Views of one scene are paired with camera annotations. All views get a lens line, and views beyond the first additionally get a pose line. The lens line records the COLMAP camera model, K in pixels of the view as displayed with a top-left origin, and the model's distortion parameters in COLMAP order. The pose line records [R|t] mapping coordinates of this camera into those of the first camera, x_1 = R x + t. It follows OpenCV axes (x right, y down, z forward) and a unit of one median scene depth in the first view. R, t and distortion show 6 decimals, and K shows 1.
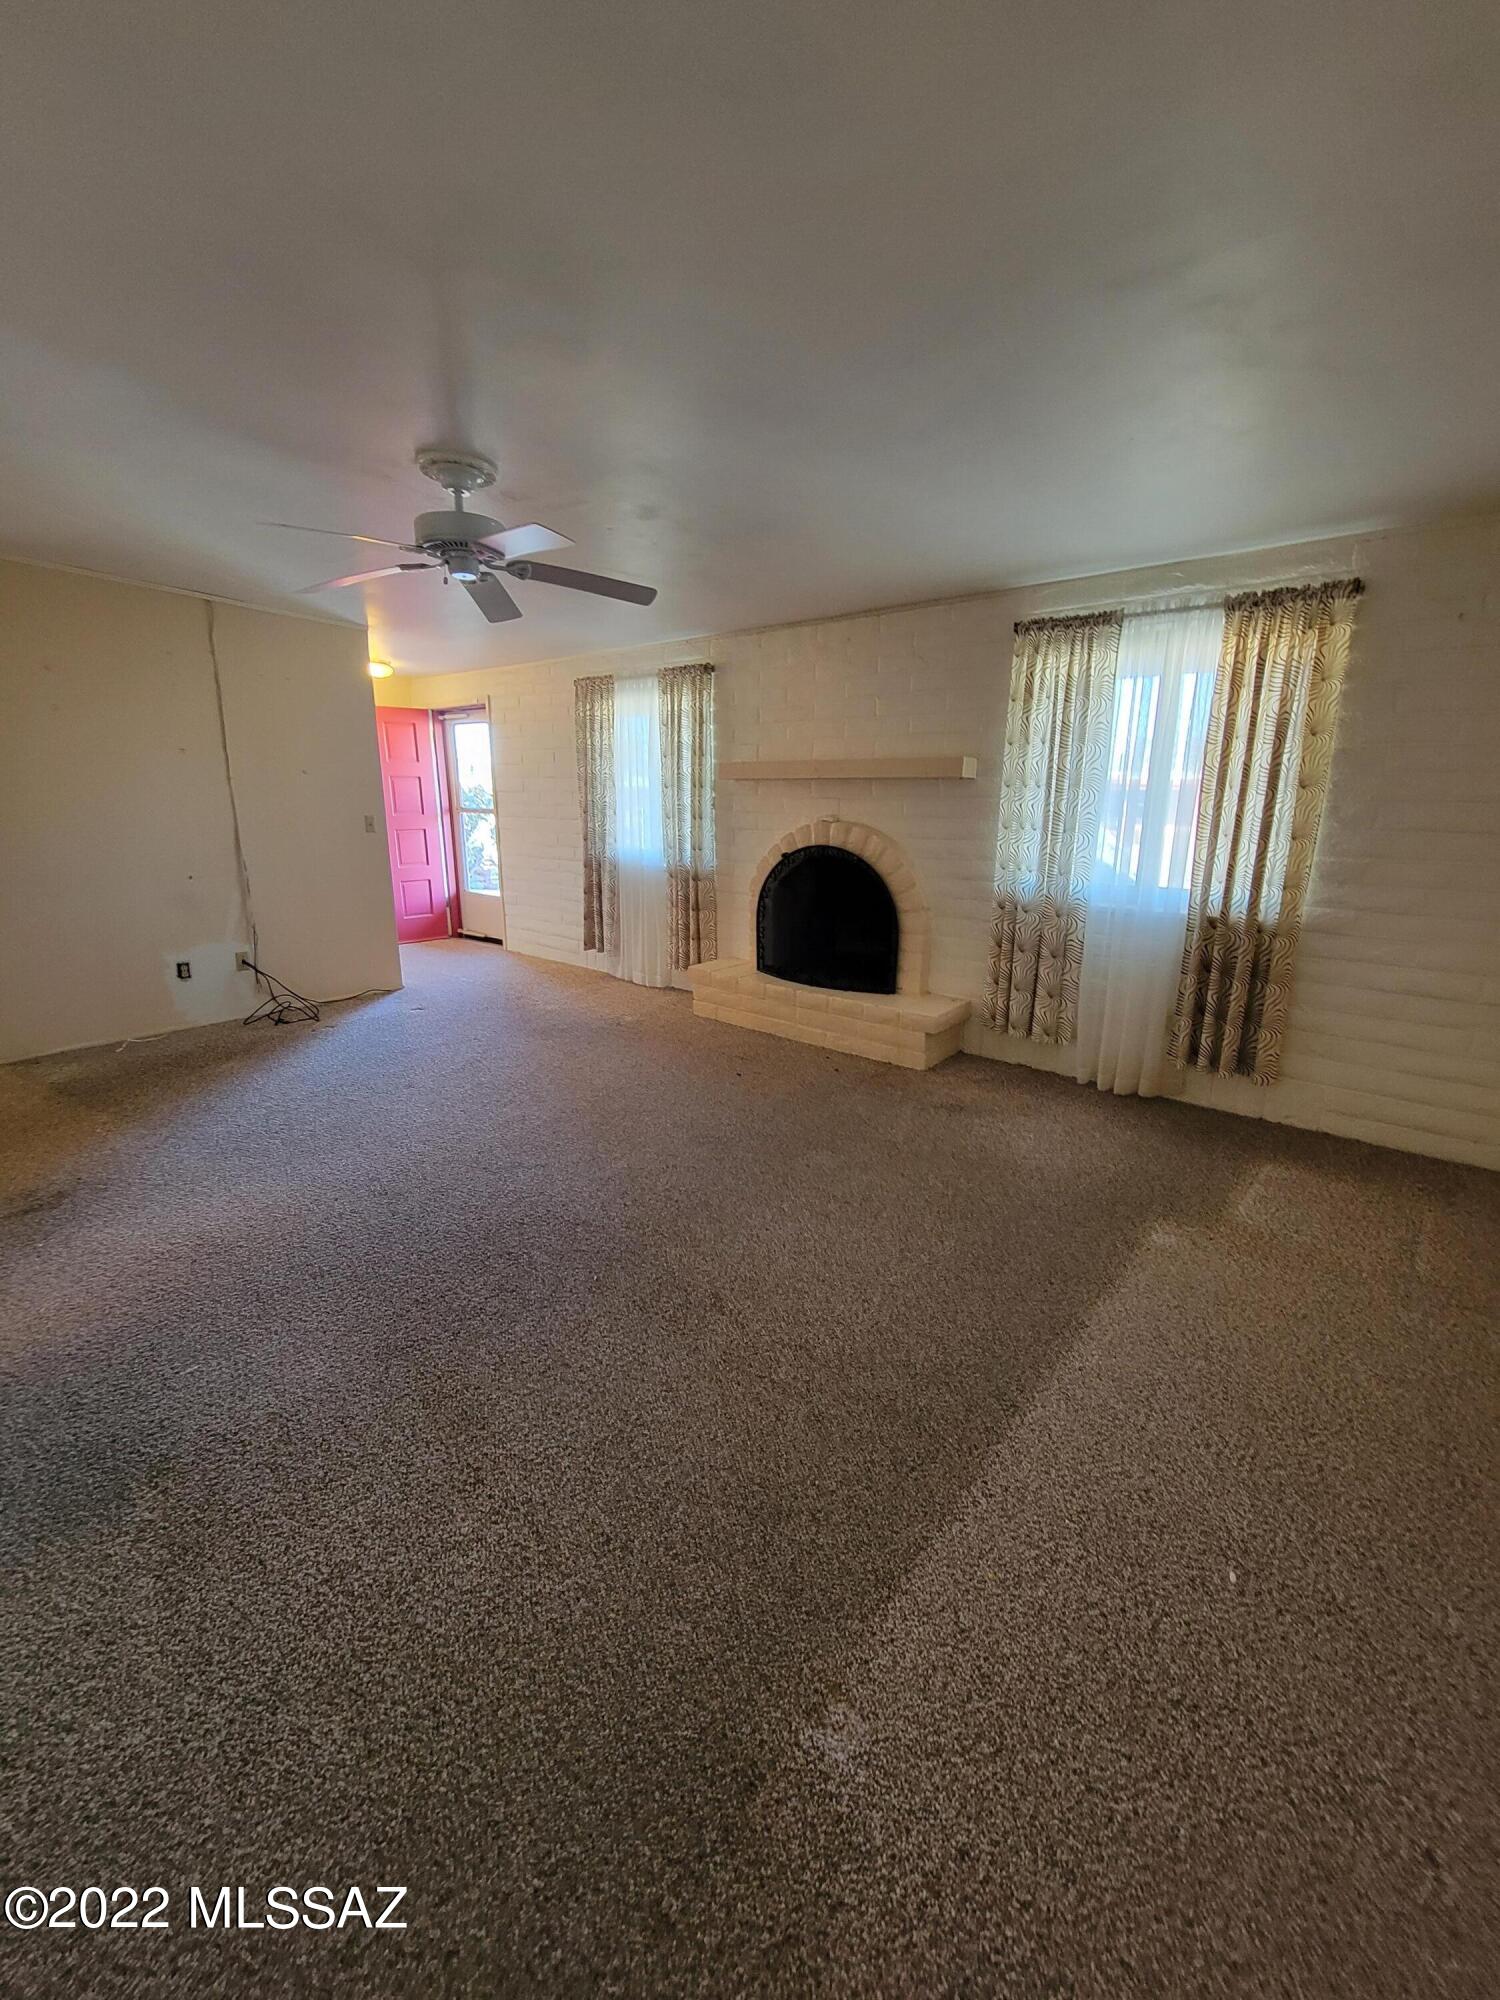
lens RADIAL K [[816.5, 0, 751.3], [0, 816.5, 992.8], [0, 0, 1]] dist [-0.002232, -0.001399]
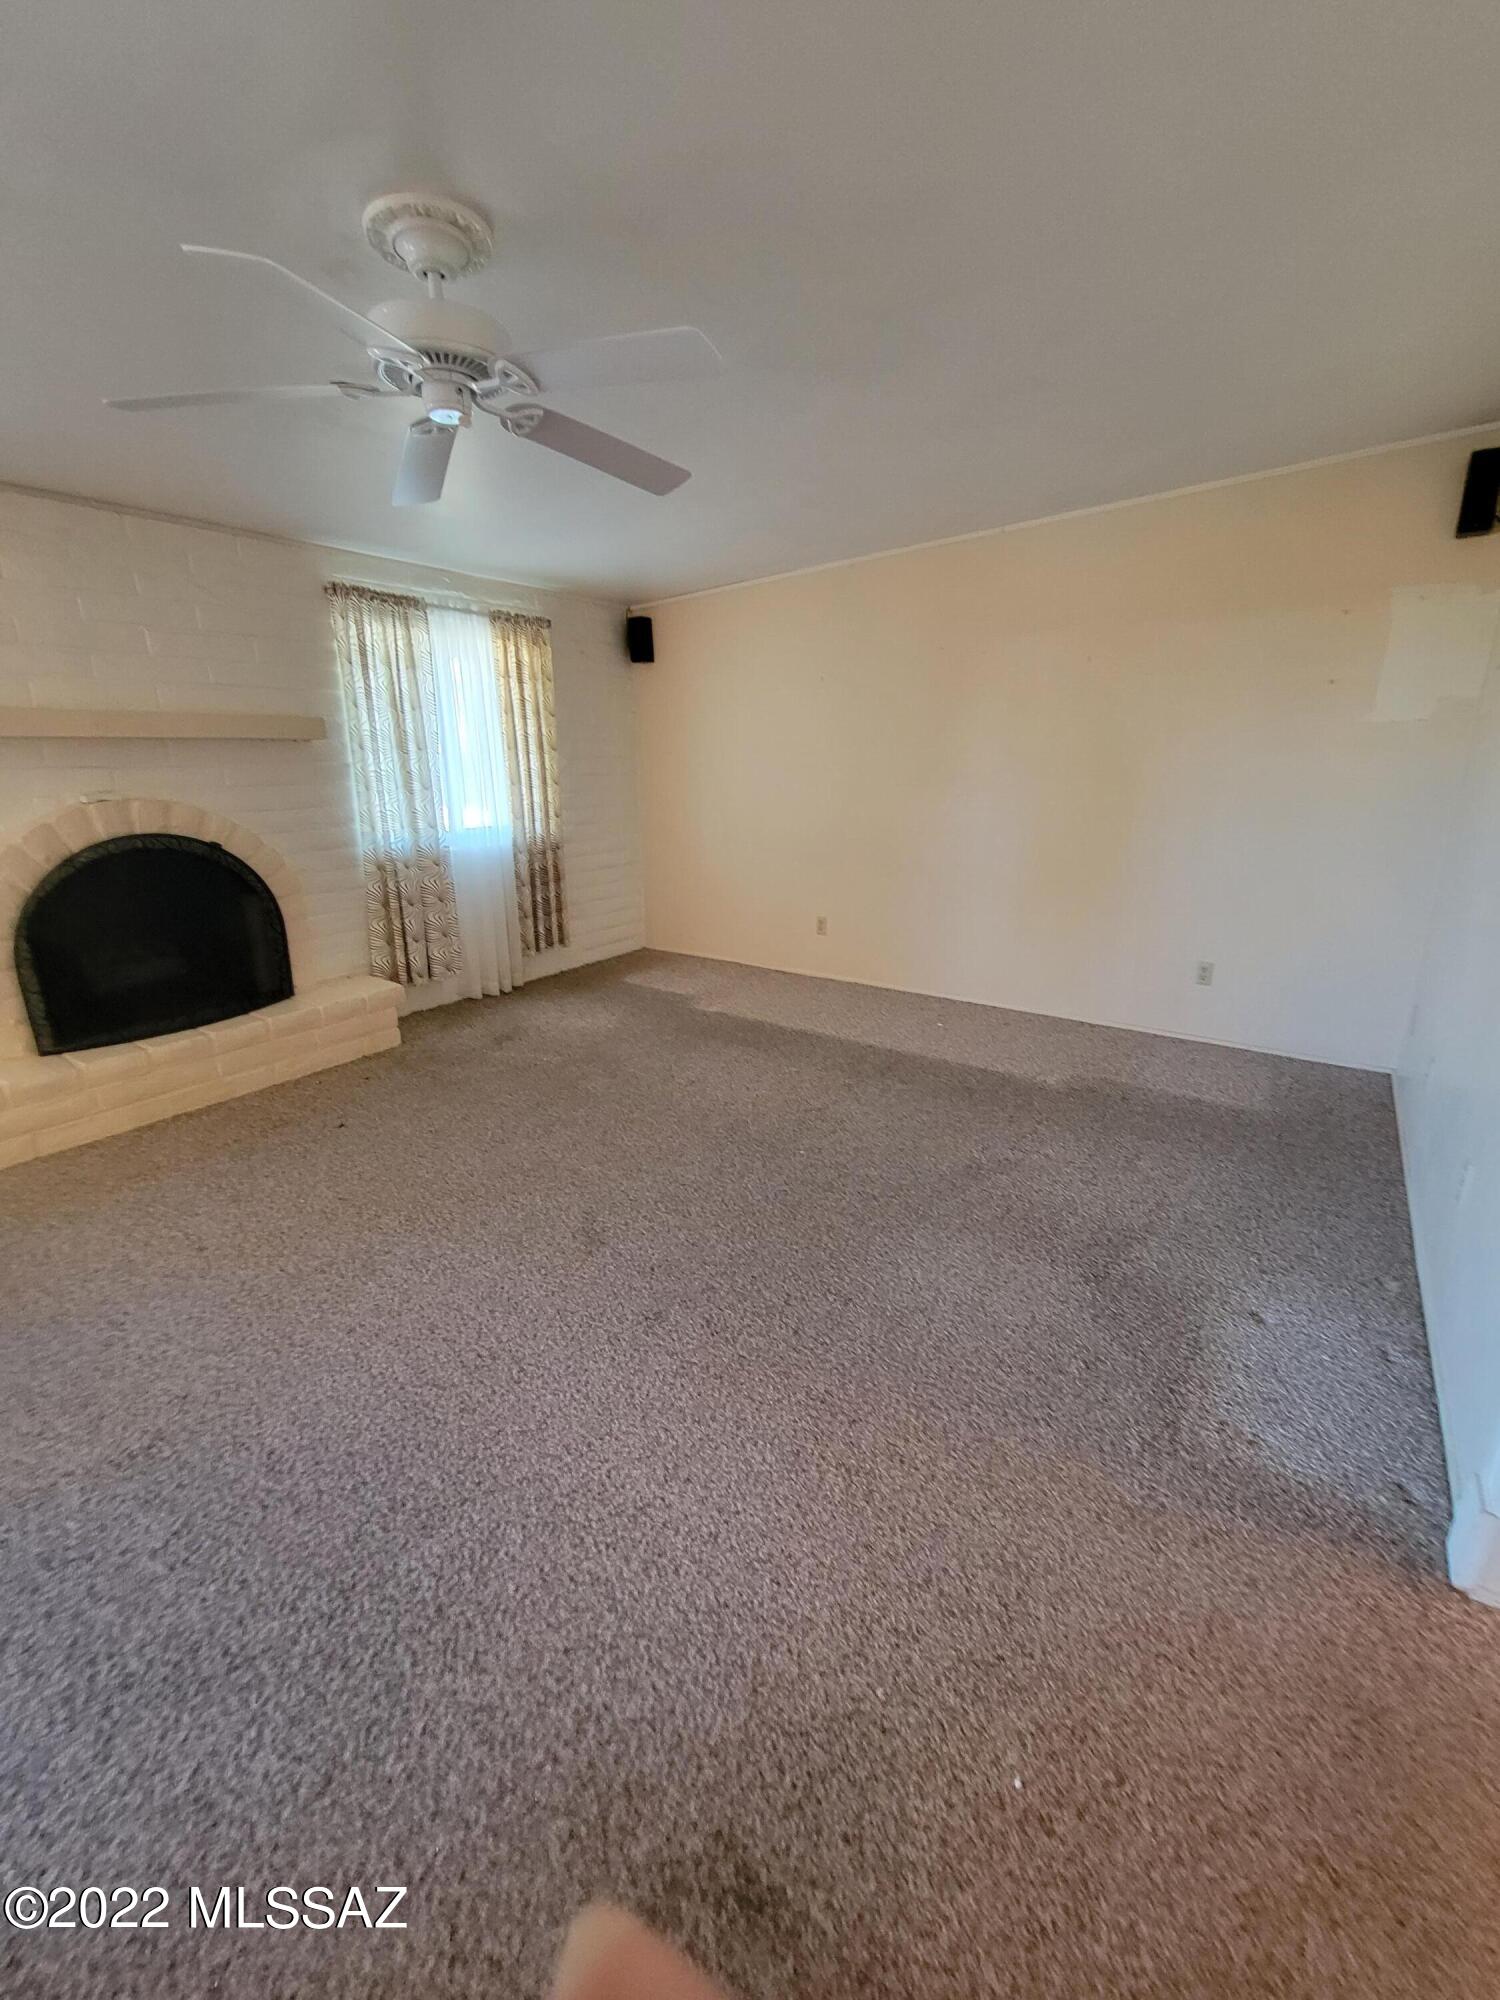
lens RADIAL K [[816.5, 0, 749.8], [0, 816.5, 1002.0], [0, 0, 1]] dist [-0.002232, -0.001399]
pose [[-0.097916, -0.293330, 0.950984, -0.826967], [0.242795, 0.919660, 0.308668, -0.167627], [-0.965123, 0.261118, -0.018831, 0.665135]]
